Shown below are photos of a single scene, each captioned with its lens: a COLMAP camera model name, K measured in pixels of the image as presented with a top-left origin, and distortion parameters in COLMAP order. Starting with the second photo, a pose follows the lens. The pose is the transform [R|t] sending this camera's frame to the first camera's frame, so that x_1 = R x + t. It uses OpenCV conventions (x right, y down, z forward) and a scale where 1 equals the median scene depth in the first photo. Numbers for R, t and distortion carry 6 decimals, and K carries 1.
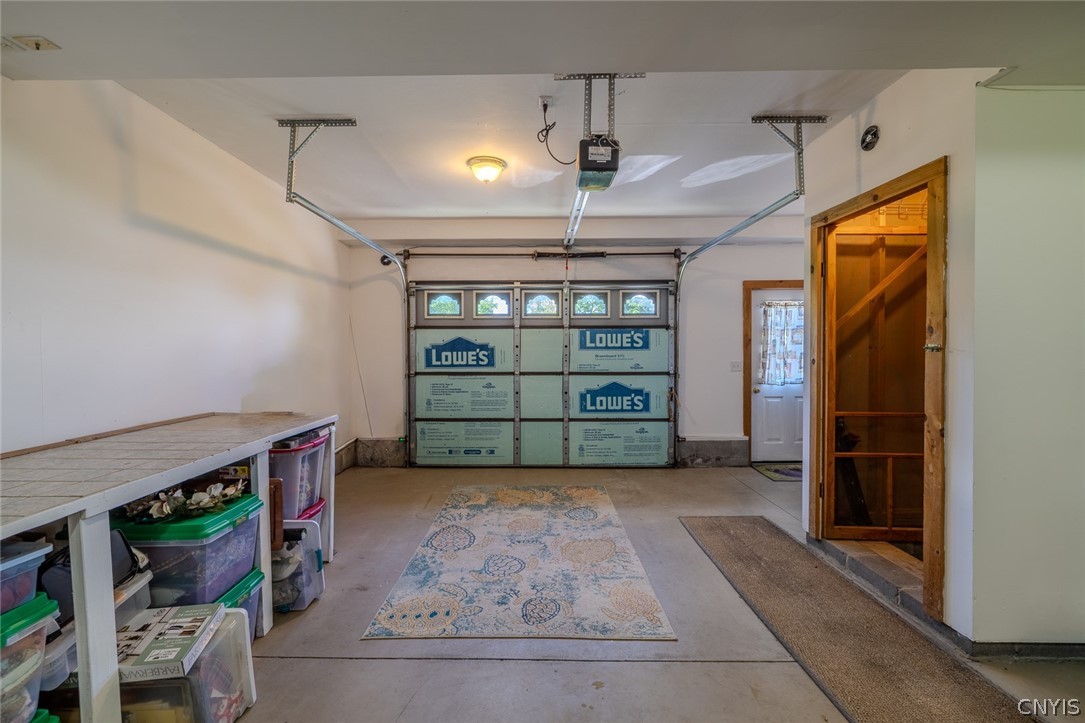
lens RADIAL K [[457.3, 0, 537.8], [0, 457.3, 356.1], [0, 0, 1]] dist [-0.001401, -0.000799]
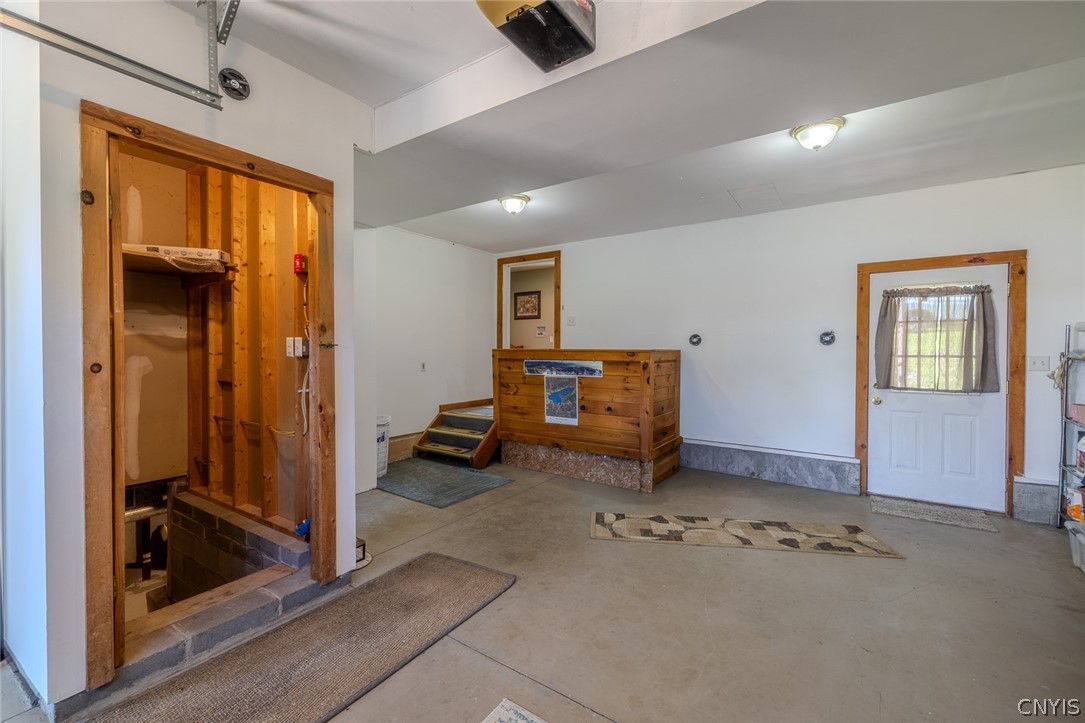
lens RADIAL K [[457.3, 0, 539.2], [0, 457.3, 355.5], [0, 0, 1]] dist [-0.001401, -0.000799]
pose [[-0.822547, -0.012053, 0.568569, -0.177728], [0.007656, 0.999450, 0.032262, -0.021508], [-0.568645, 0.030890, -0.822003, 1.385792]]
